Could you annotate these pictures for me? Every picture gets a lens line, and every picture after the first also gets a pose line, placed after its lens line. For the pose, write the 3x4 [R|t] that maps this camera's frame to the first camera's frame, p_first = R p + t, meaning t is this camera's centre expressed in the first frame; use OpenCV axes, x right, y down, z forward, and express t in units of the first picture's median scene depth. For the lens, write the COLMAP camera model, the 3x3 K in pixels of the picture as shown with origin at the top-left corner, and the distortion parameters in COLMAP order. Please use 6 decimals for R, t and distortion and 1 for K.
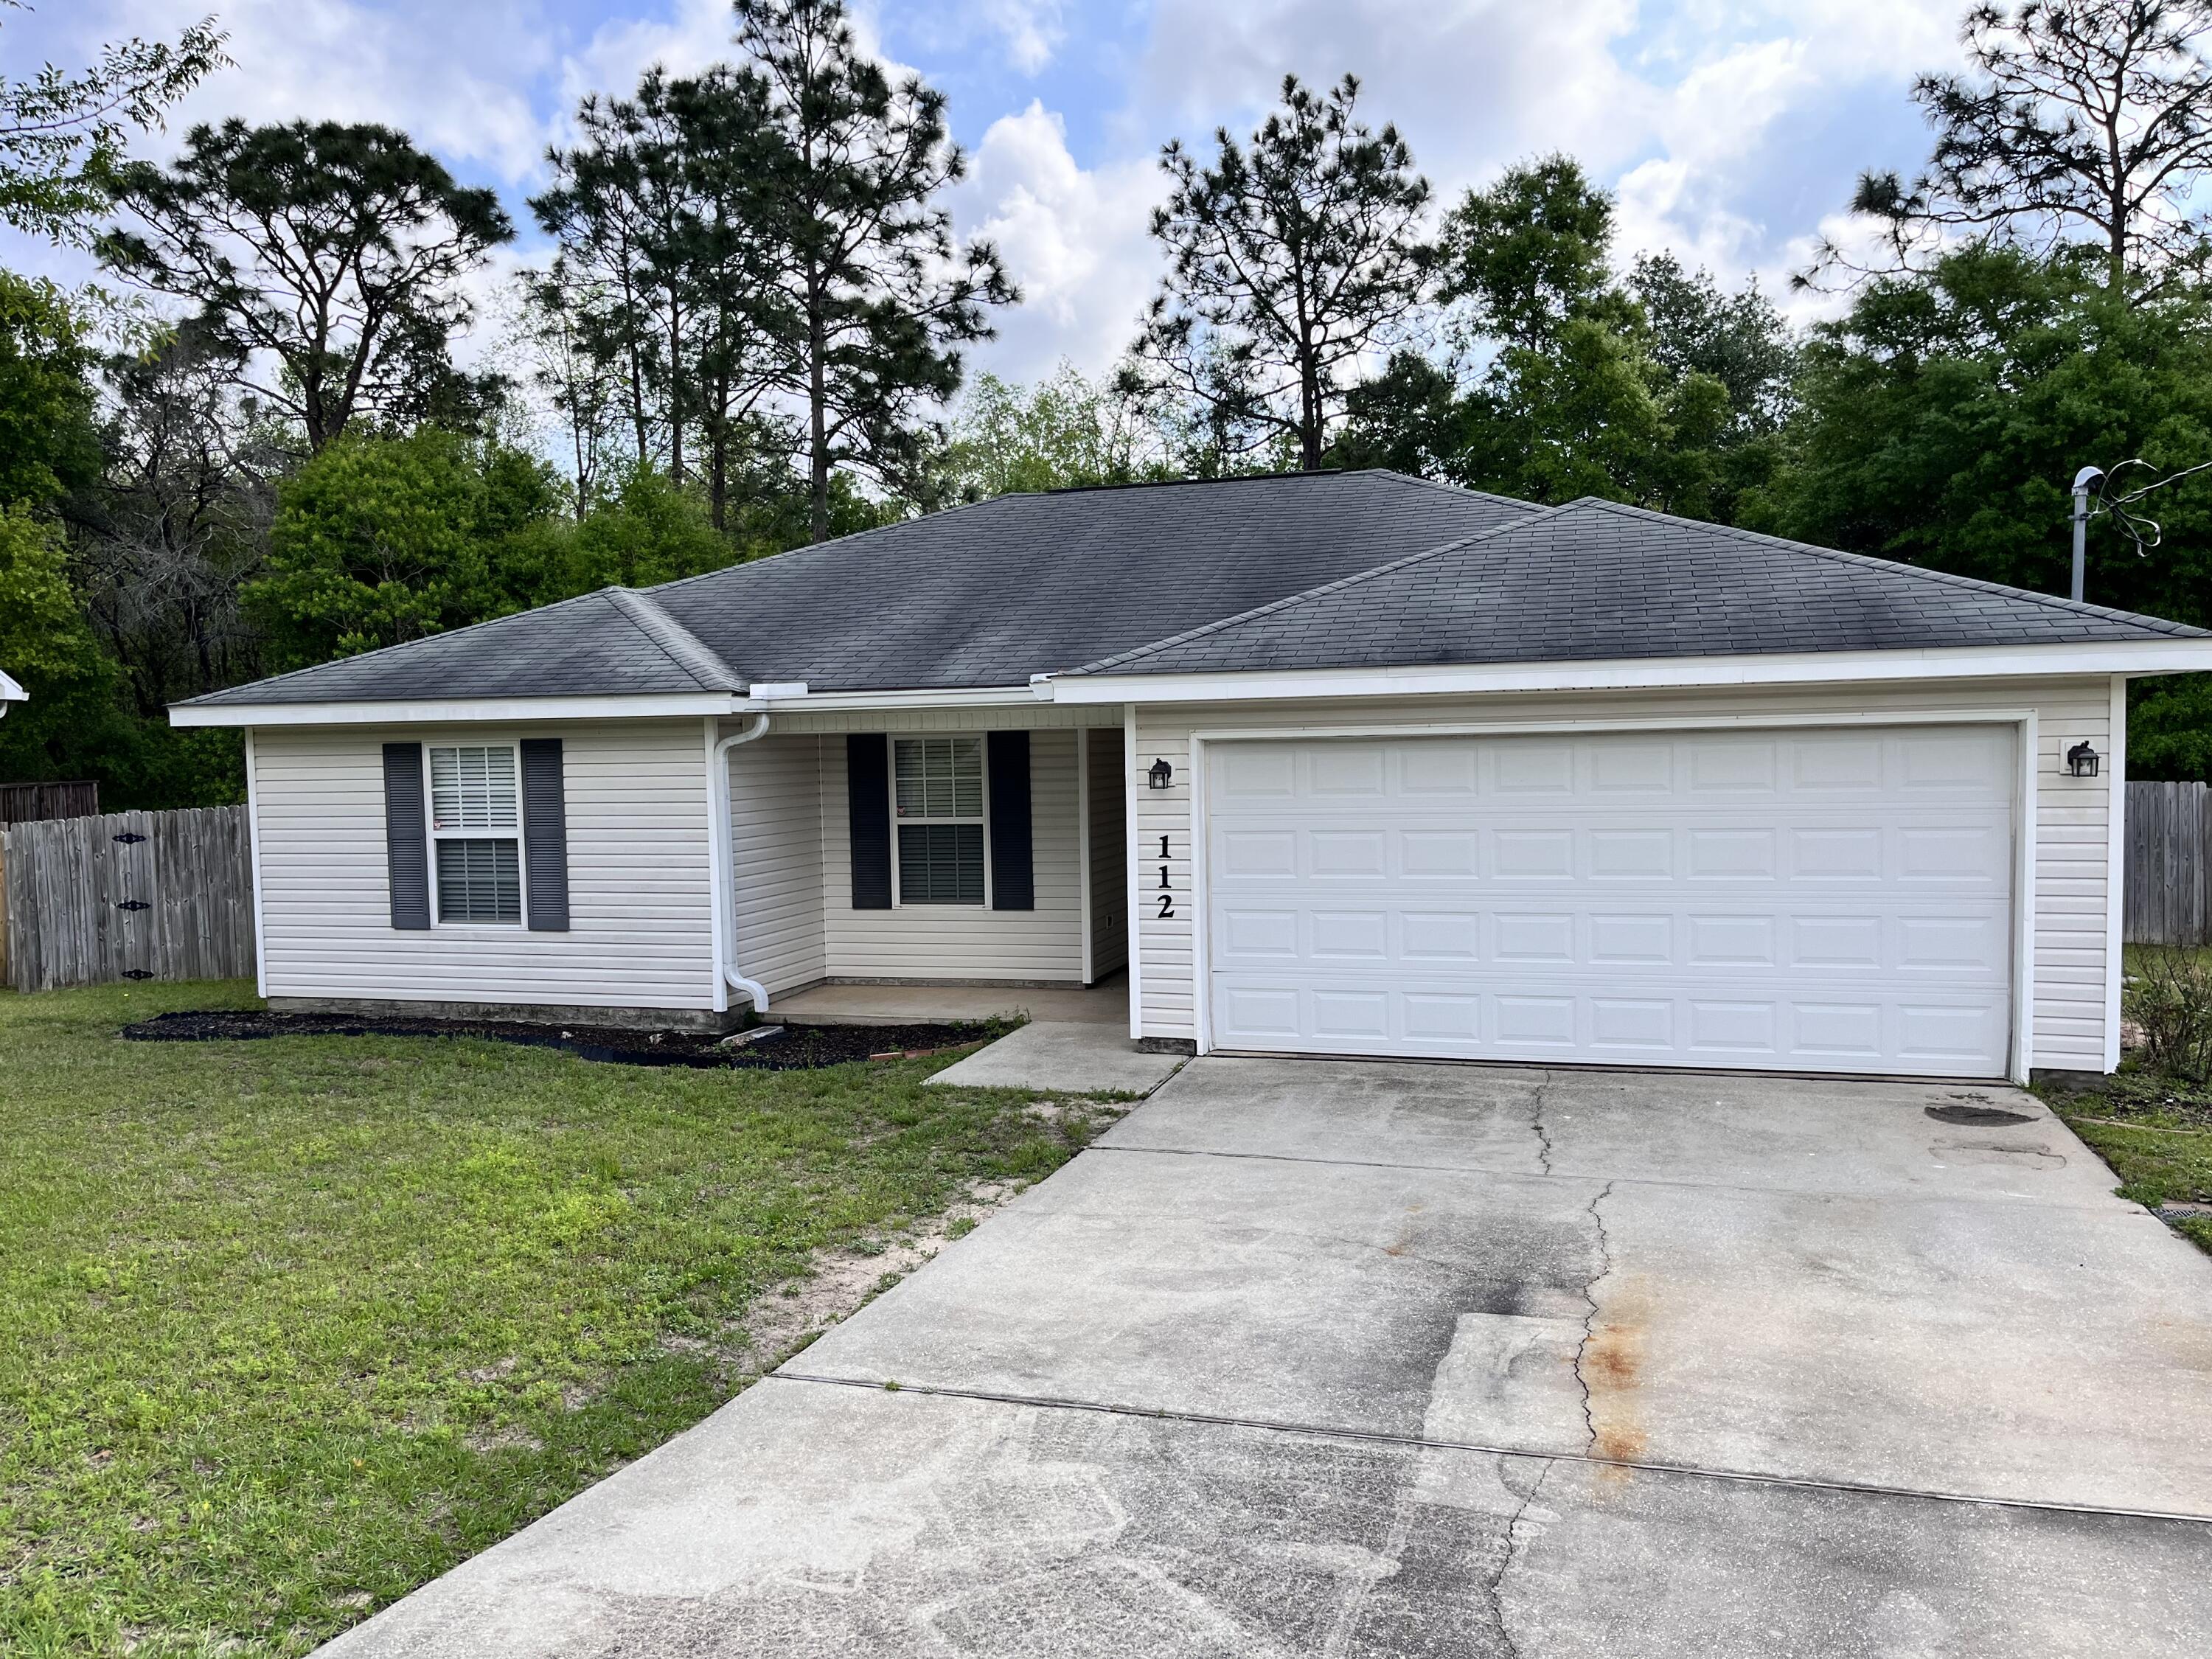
lens RADIAL K [[1681.1, 0, 1092.2], [0, 1681.1, 837.1], [0, 0, 1]] dist [0.067512, -0.098891]
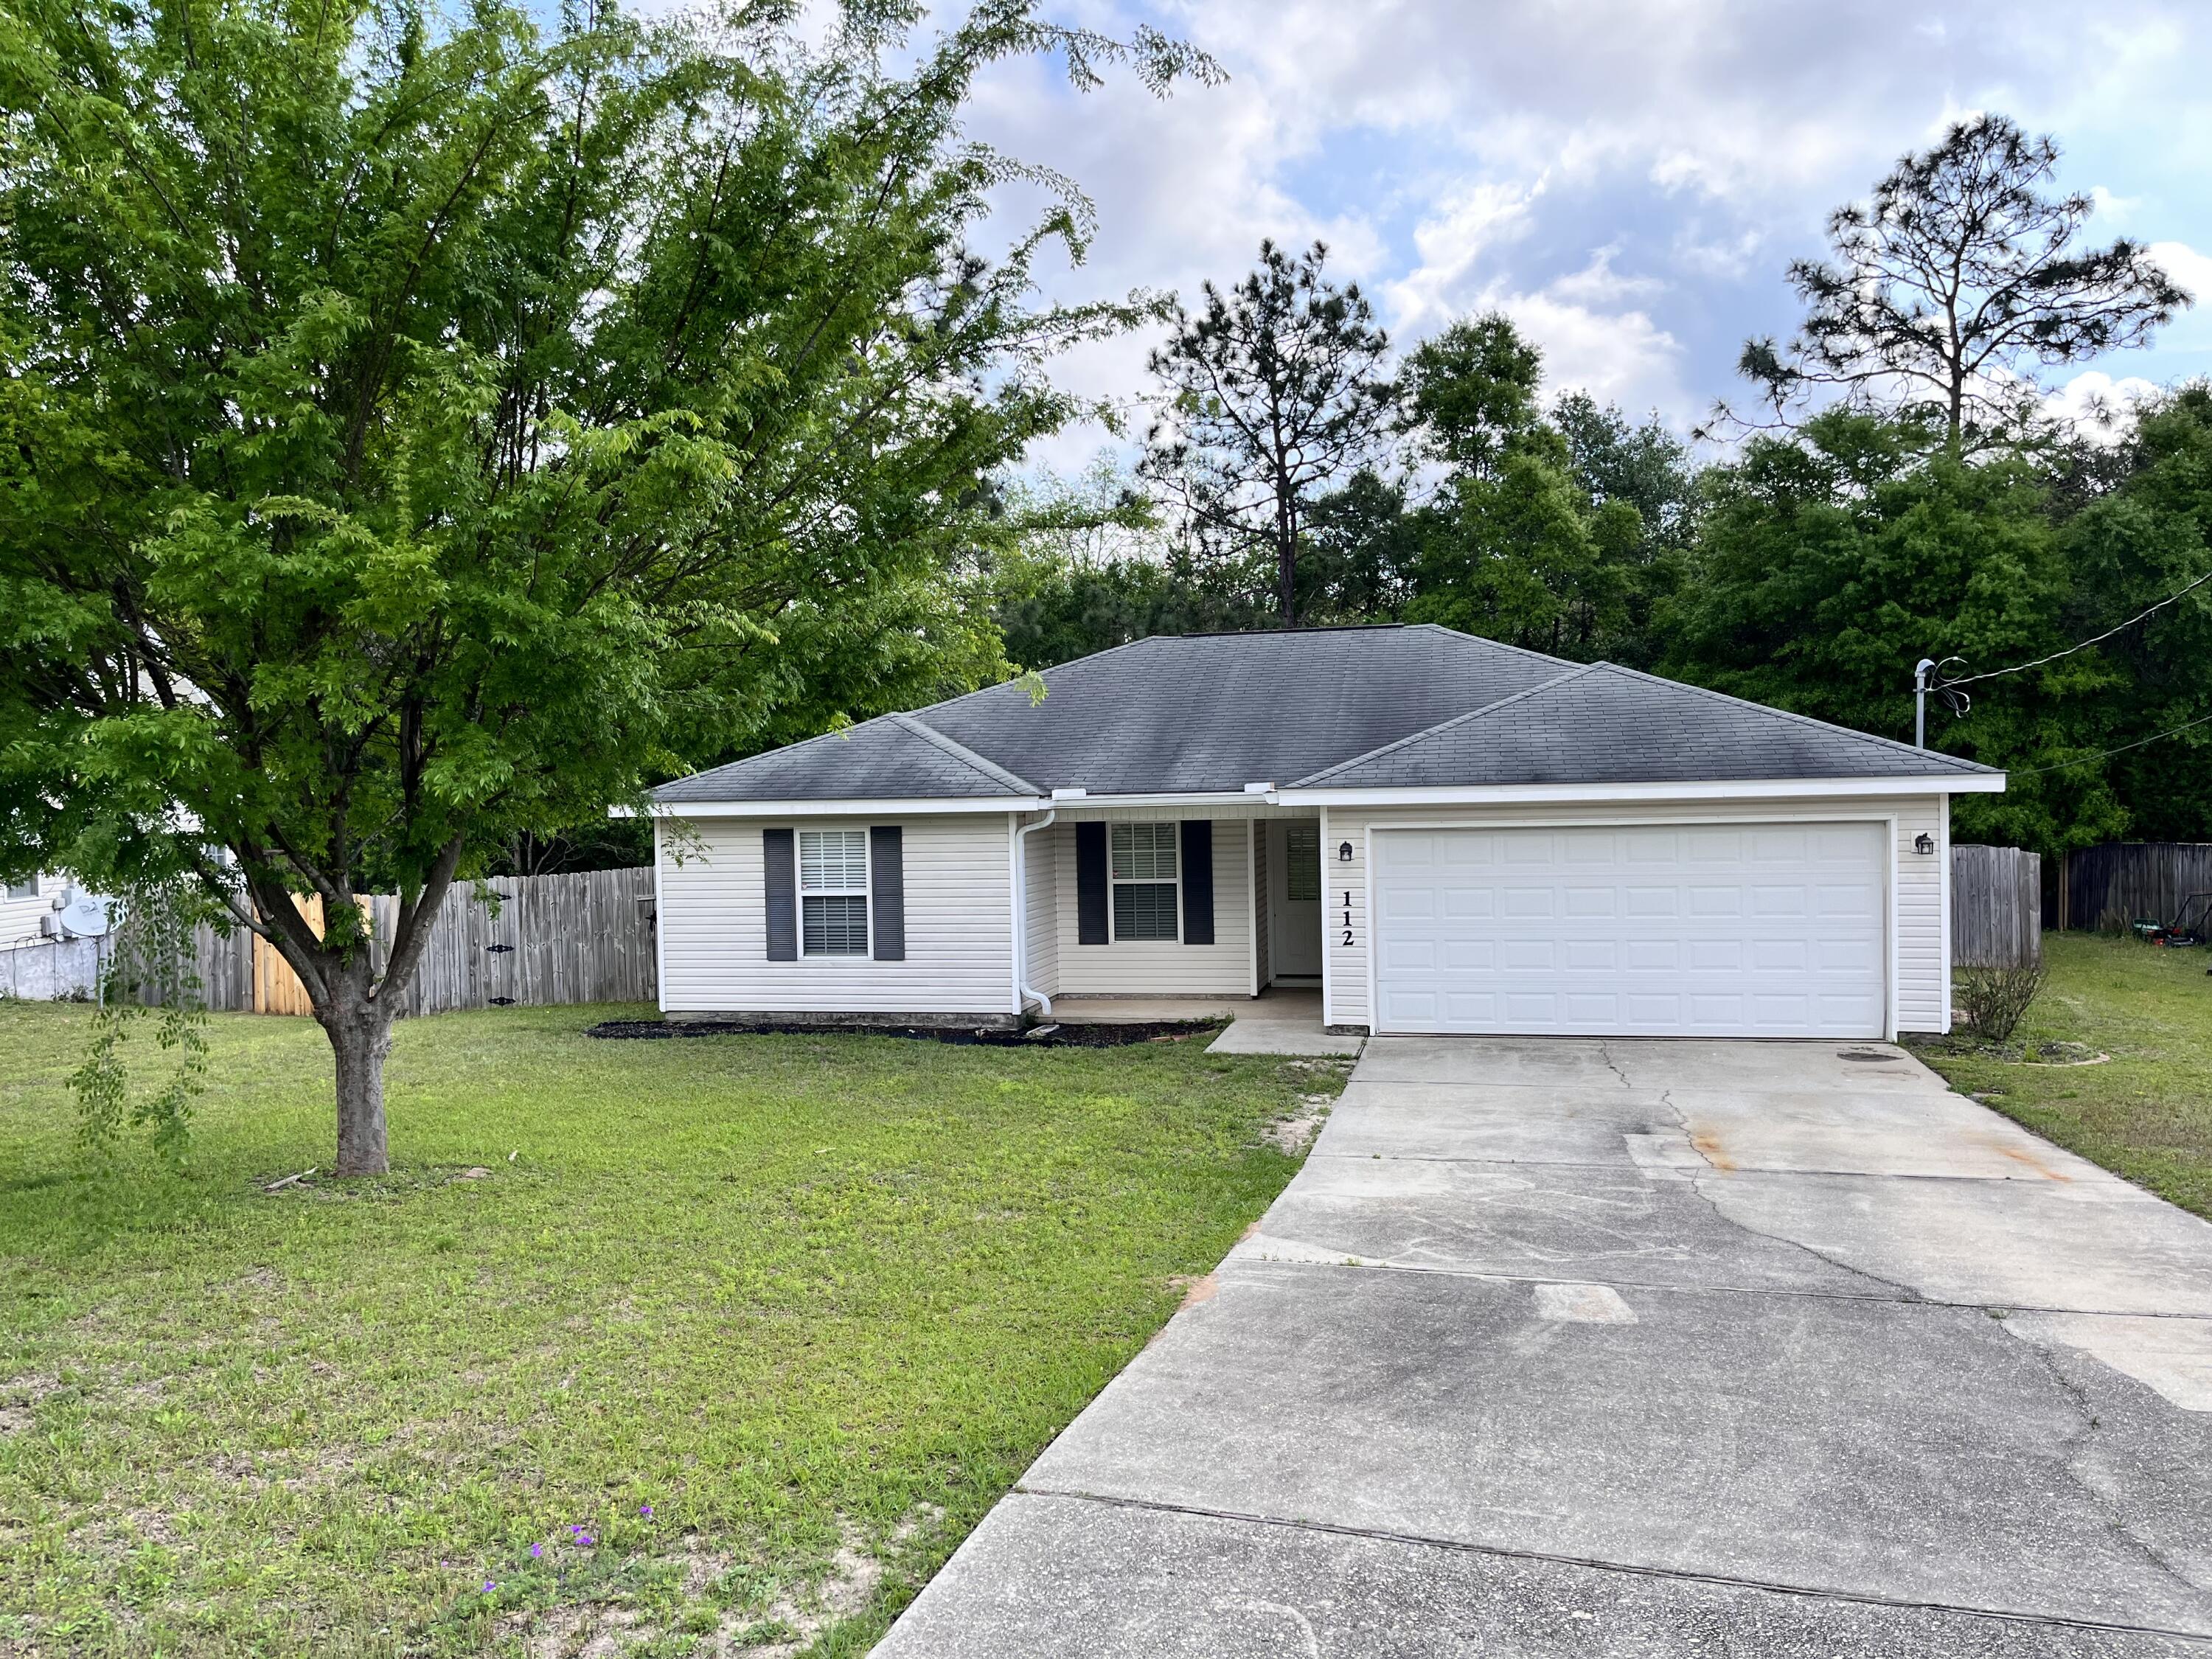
lens RADIAL K [[1681.1, 0, 1098.1], [0, 1681.1, 837.4], [0, 0, 1]] dist [0.067512, -0.098891]
pose [[0.997738, -0.003193, 0.067146, -0.227661], [0.005294, 0.999501, -0.031131, -0.002889], [-0.067013, 0.031416, 0.997257, -0.408835]]
